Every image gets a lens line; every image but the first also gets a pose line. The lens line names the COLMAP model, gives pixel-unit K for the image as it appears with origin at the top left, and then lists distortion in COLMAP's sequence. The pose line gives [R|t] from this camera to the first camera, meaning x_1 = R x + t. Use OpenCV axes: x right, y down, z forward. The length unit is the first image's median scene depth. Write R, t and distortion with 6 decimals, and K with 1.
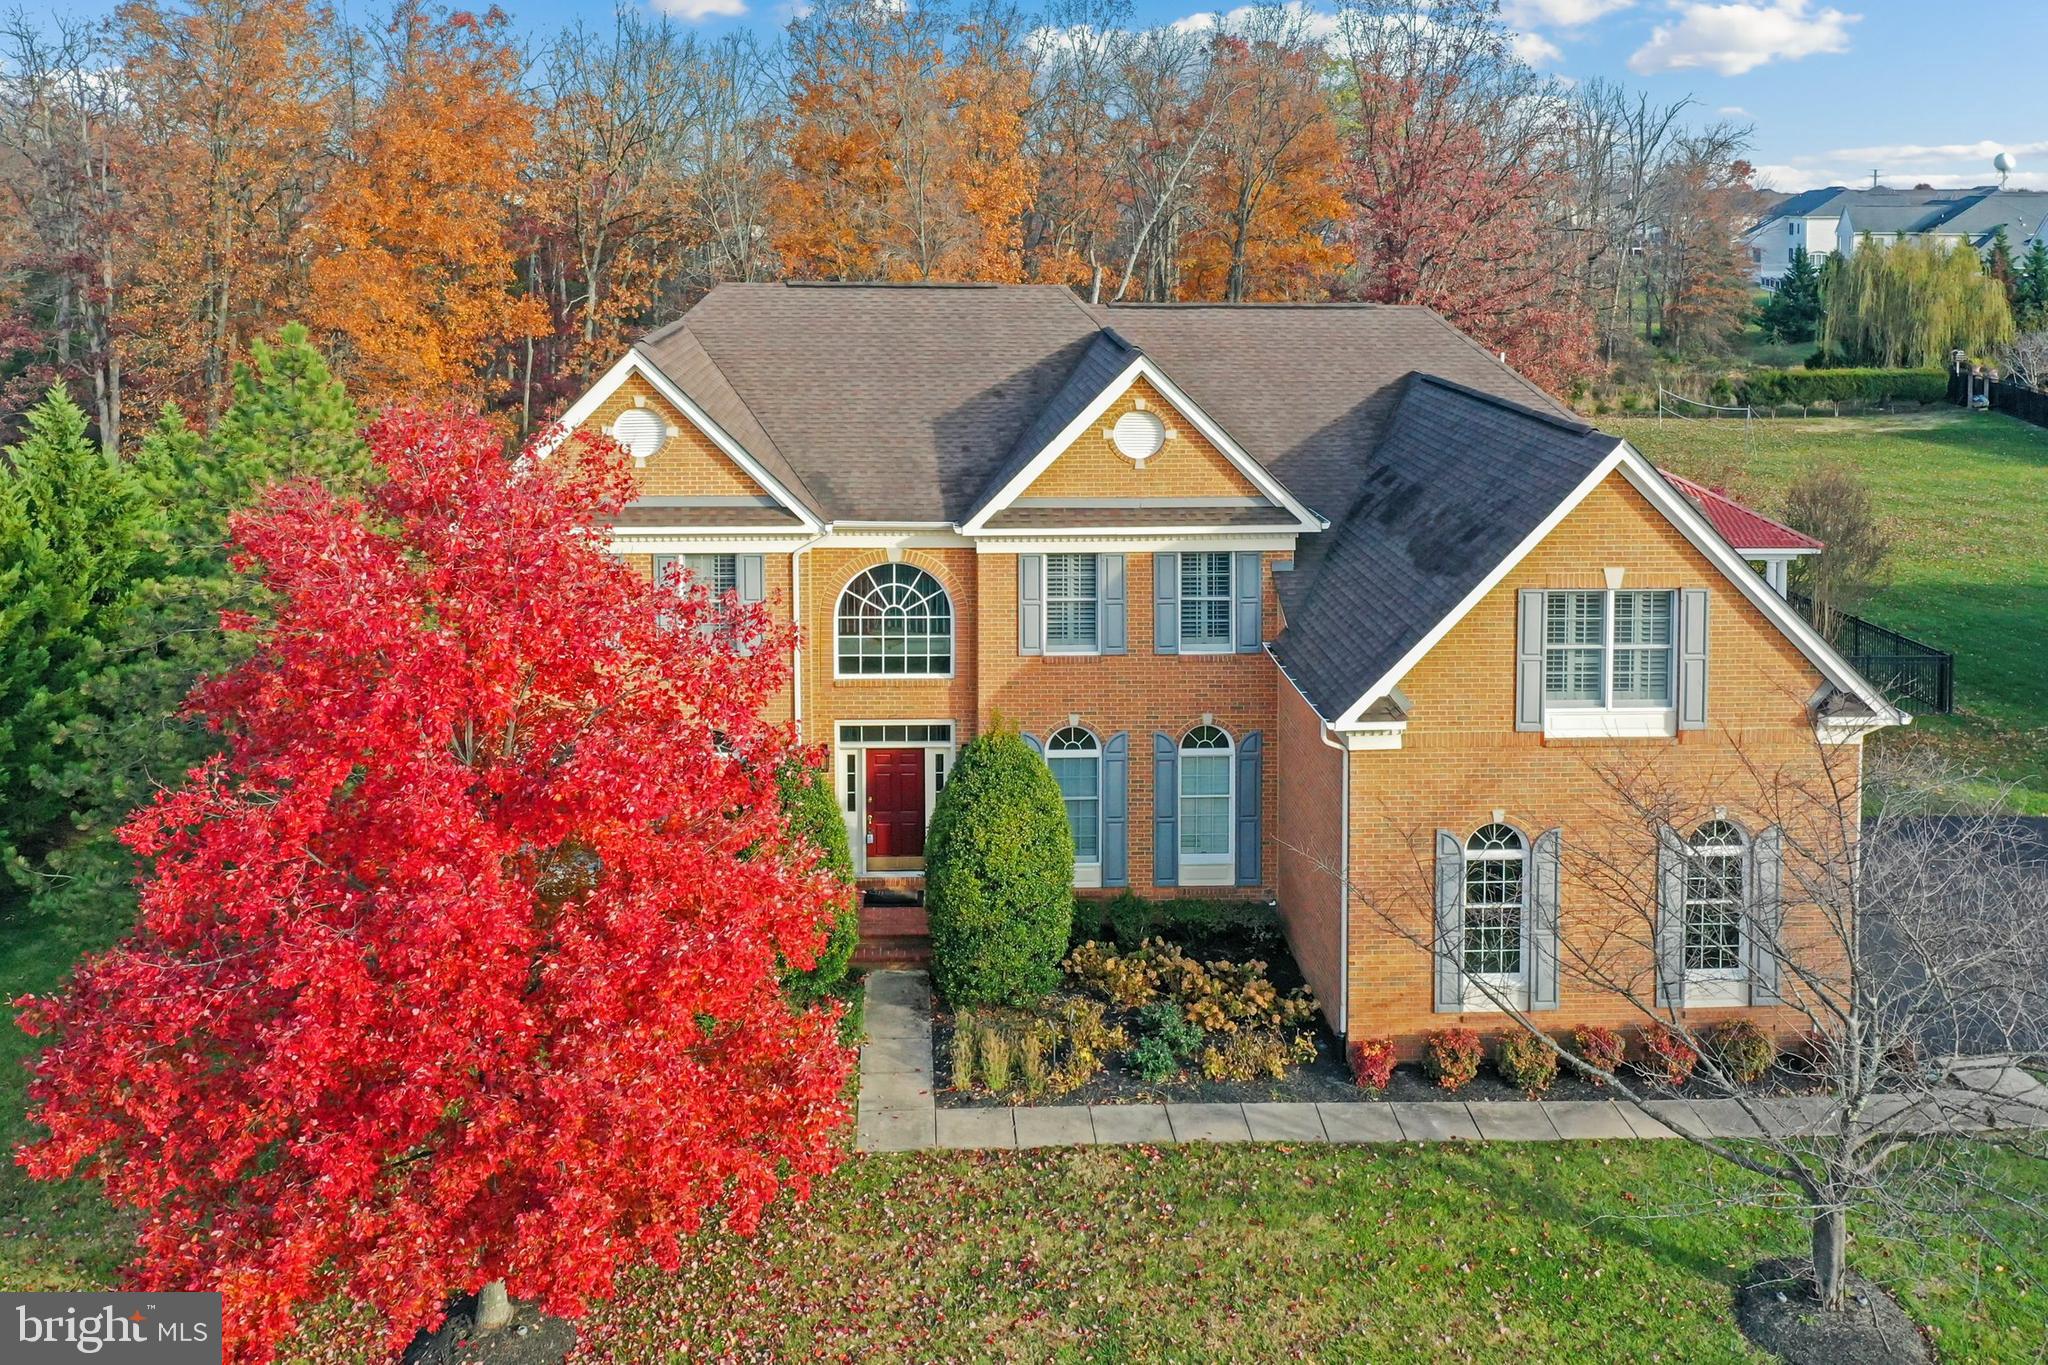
lens RADIAL K [[1786.4, 0, 1010.1], [0, 1786.4, 418.2], [0, 0, 1]] dist [0.013129, -0.007514]
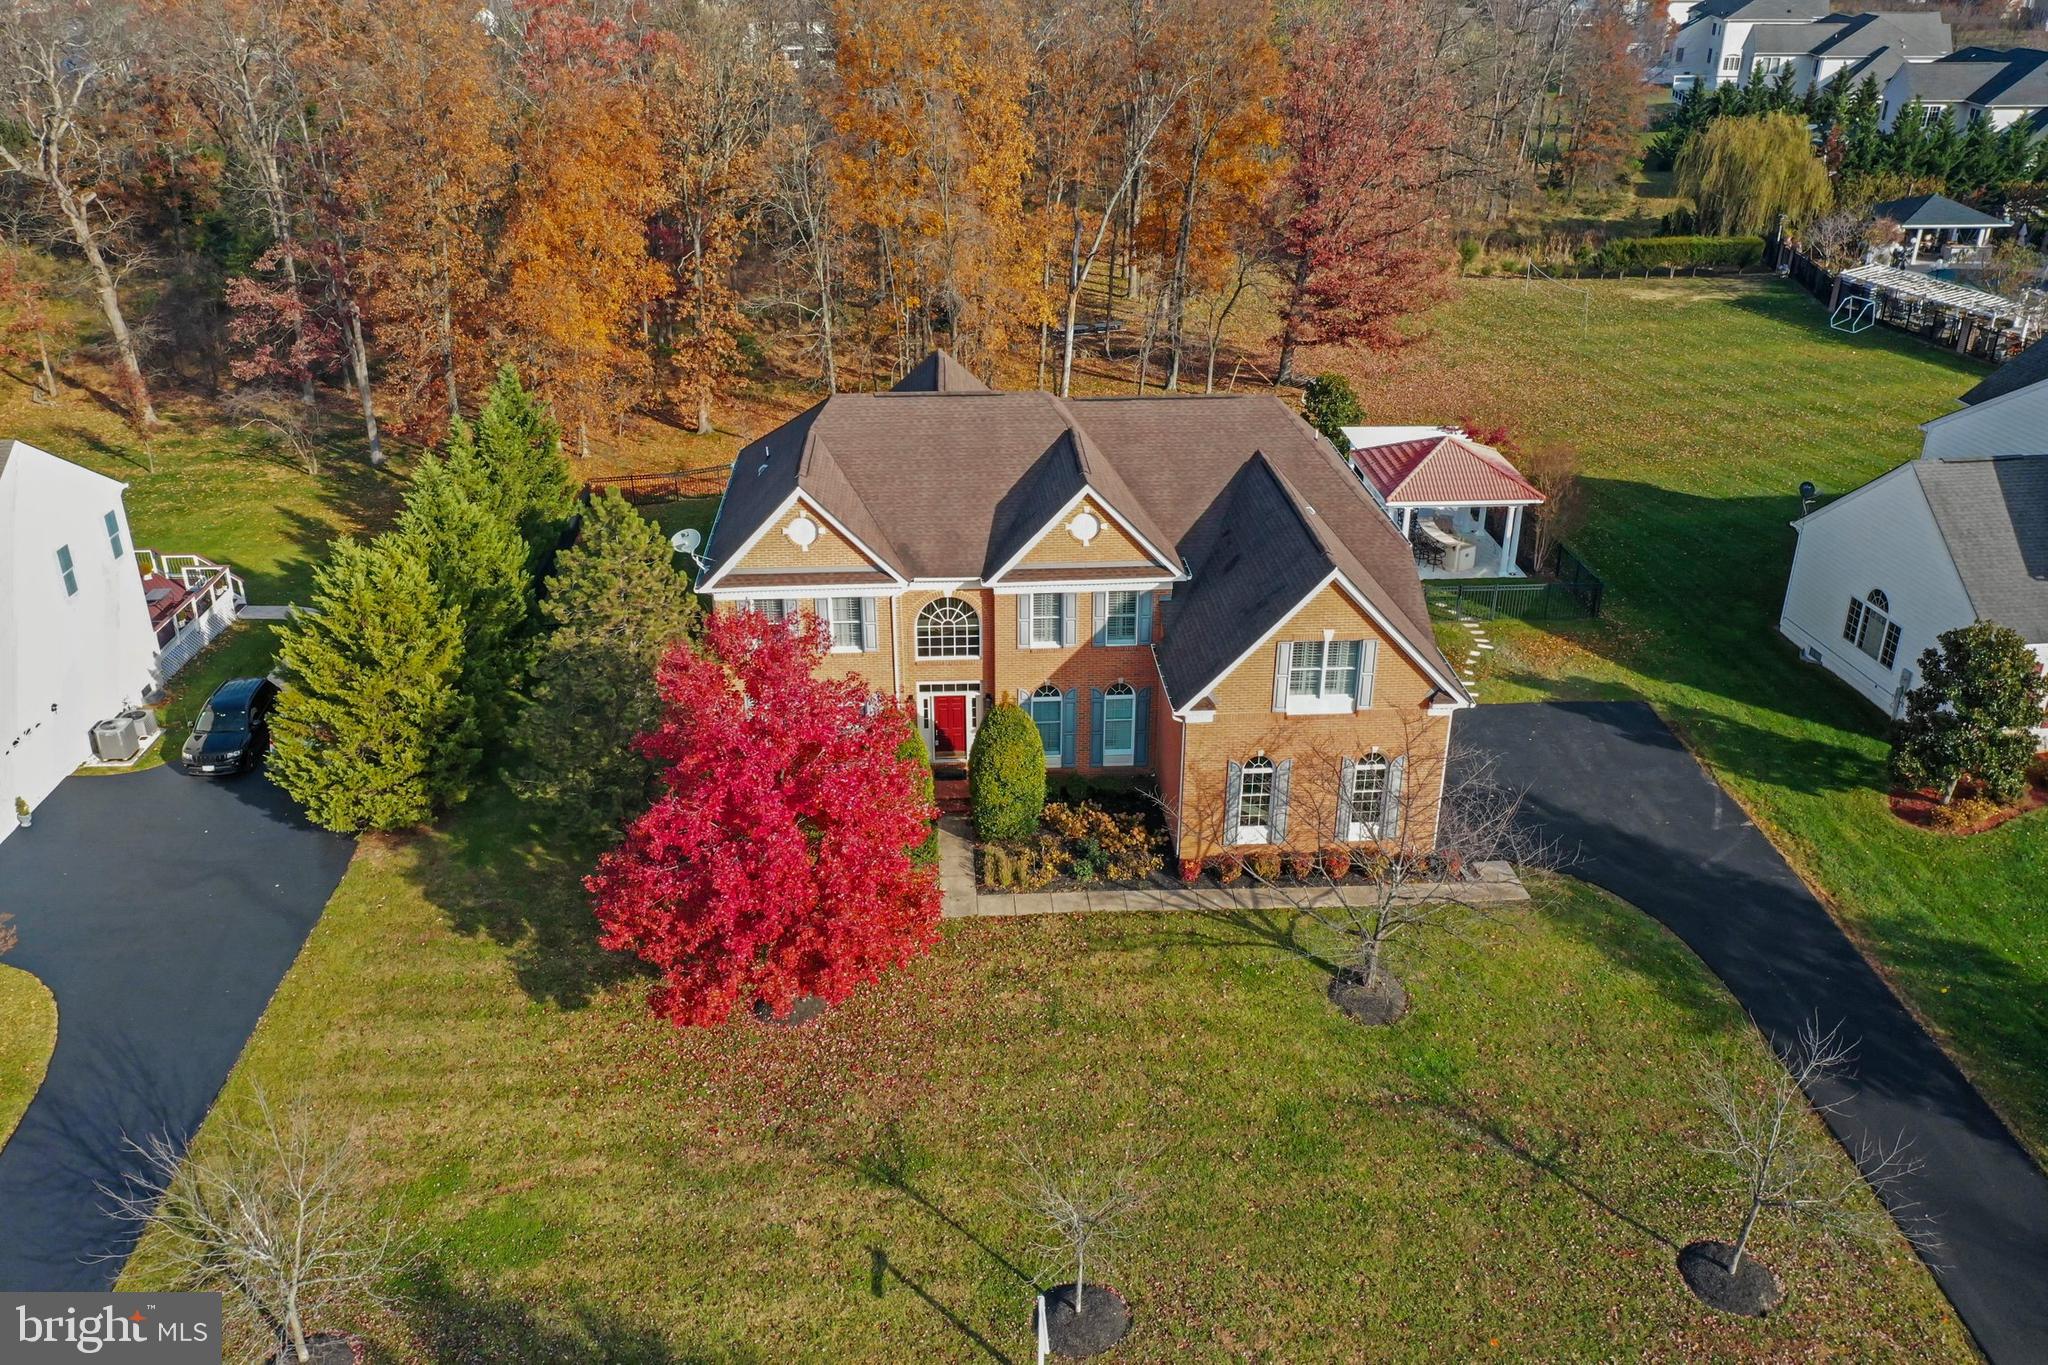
lens RADIAL K [[1632.6, 0, 1019.5], [0, 1632.6, 671.9], [0, 0, 1]] dist [0.020172, 0.004195]
pose [[0.999993, -0.003390, 0.001729, 0.005226], [0.002640, 0.945270, 0.326279, -0.448375], [-0.002740, -0.326272, 0.945272, -0.666811]]
